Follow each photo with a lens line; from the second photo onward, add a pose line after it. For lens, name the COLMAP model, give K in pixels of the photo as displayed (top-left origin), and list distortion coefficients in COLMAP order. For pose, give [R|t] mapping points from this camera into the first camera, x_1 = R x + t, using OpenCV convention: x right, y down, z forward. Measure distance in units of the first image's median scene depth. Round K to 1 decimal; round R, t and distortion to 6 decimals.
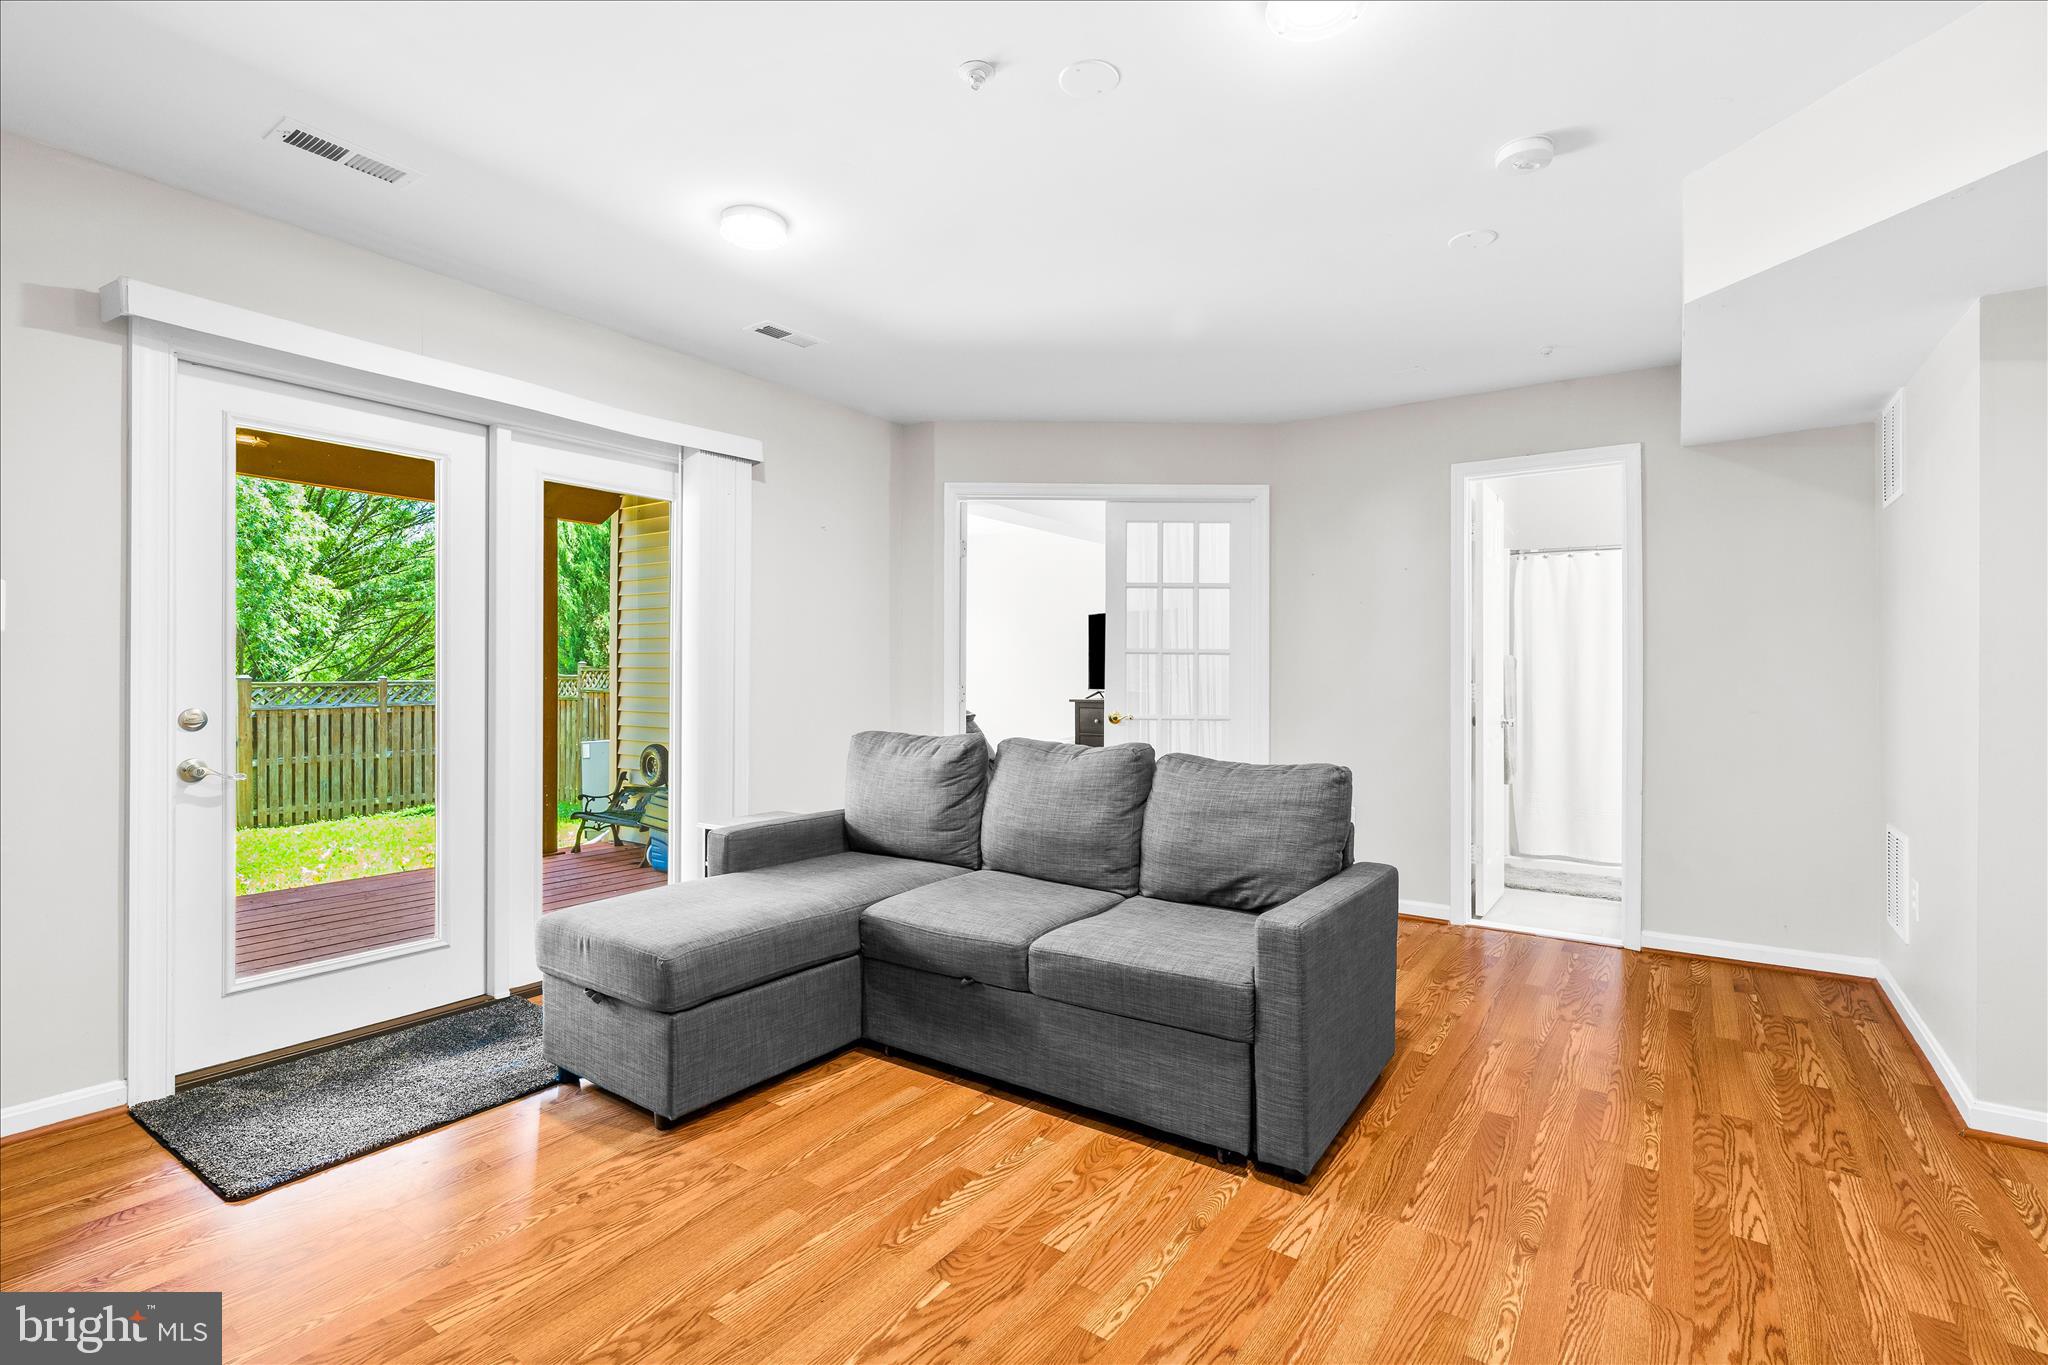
lens RADIAL K [[938.2, 0, 1025.4], [0, 938.2, 677.3], [0, 0, 1]] dist [-0.001263, -0.000428]
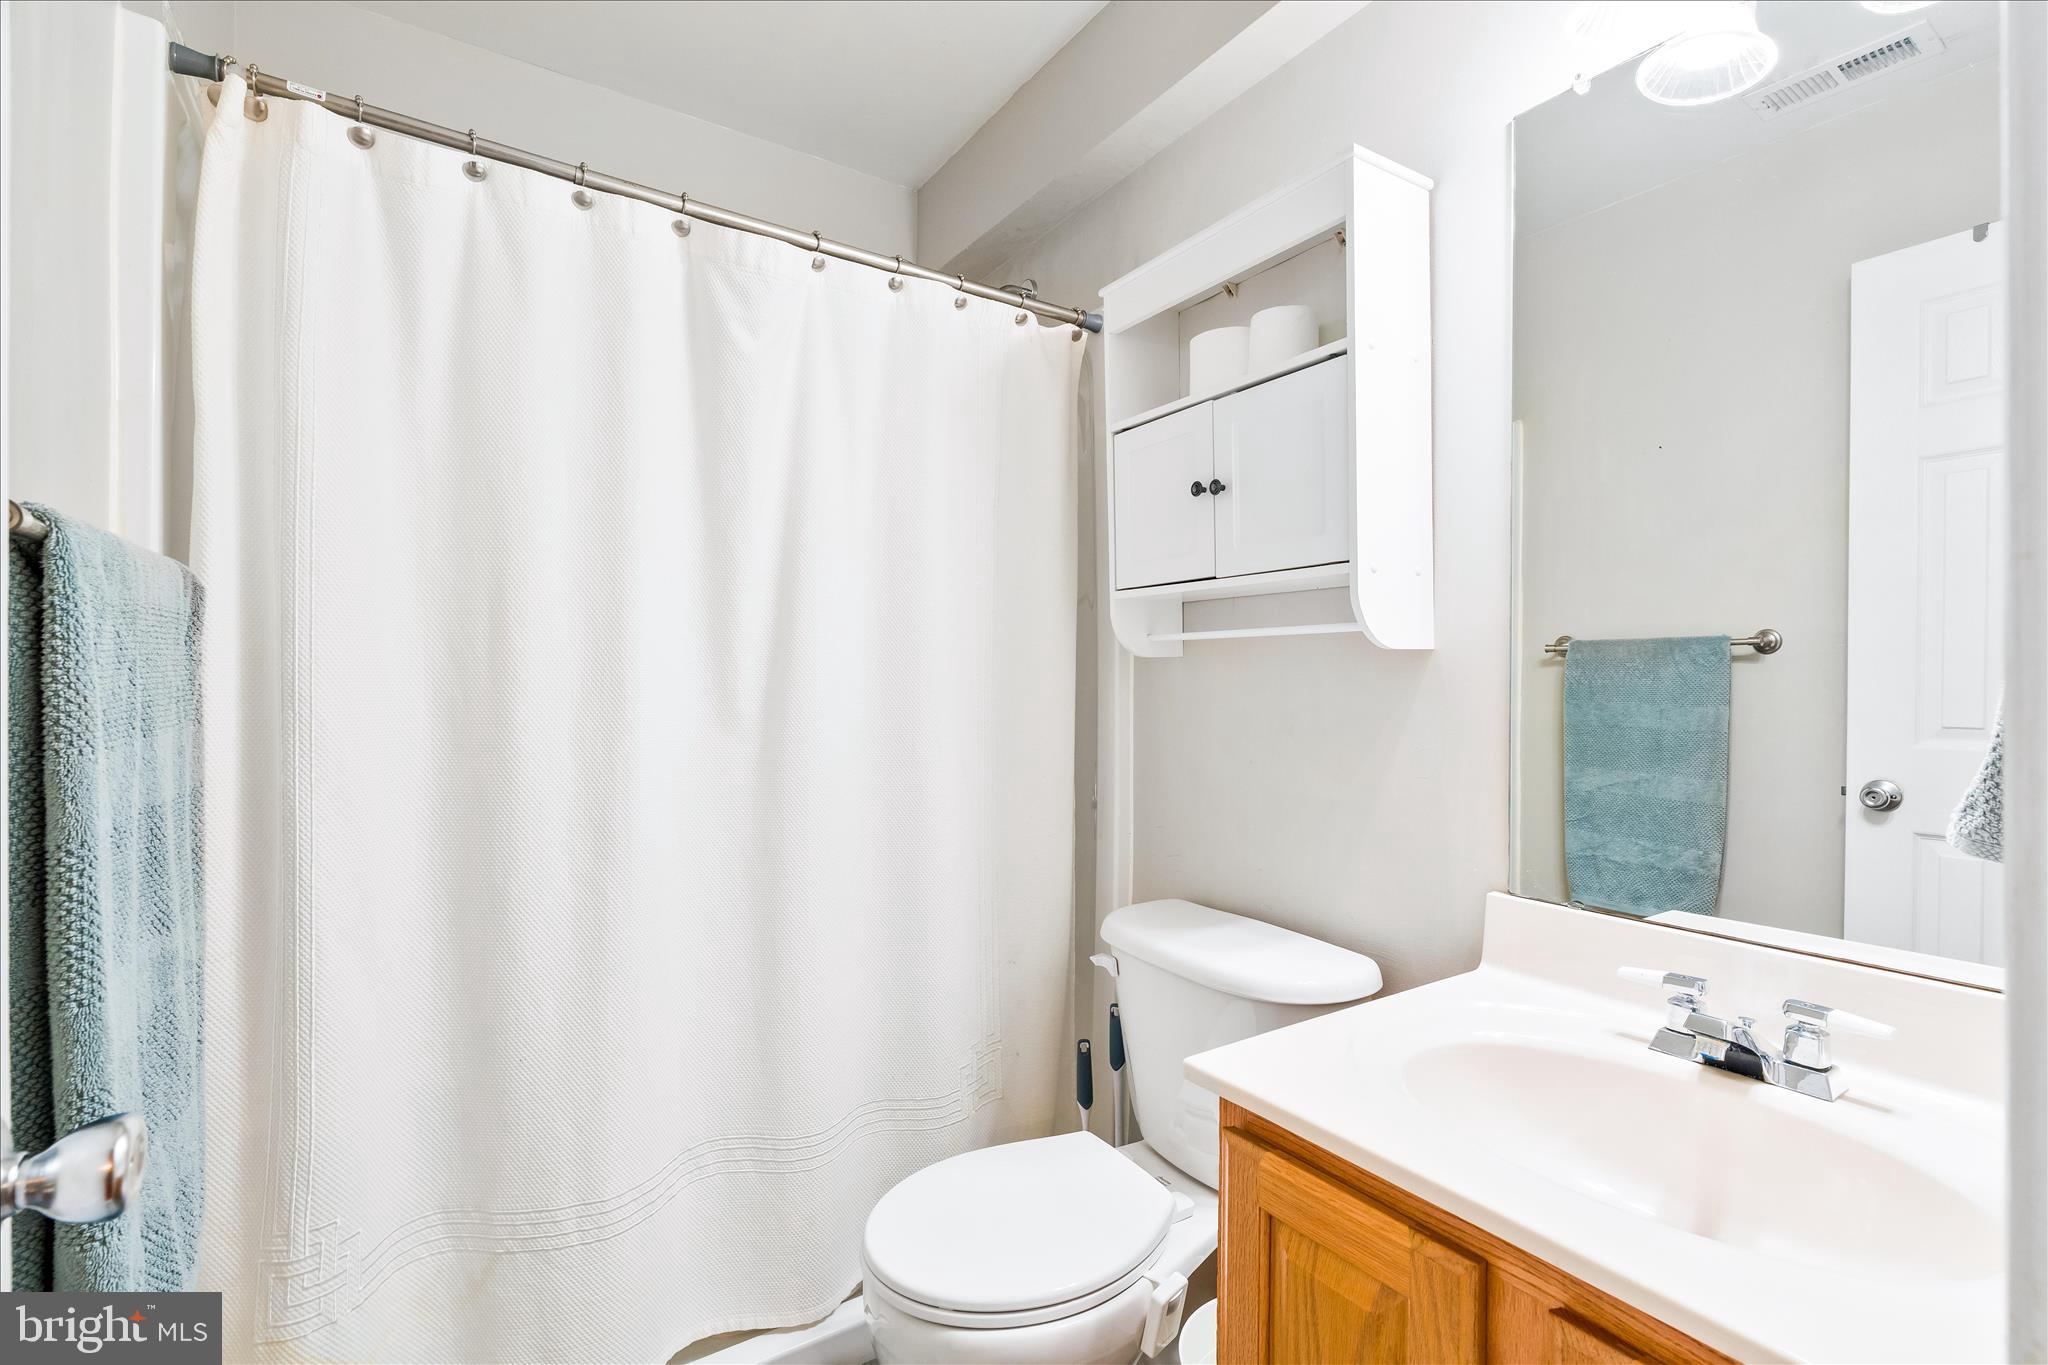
lens RADIAL K [[938.2, 0, 1025.3], [0, 938.2, 682.6], [0, 0, 1]] dist [-0.001263, -0.000428]
pose [[0.378334, -0.001407, 0.925668, 0.410533], [0.000016, 0.999999, 0.001513, -0.007687], [-0.925669, -0.000557, 0.378334, 0.773712]]
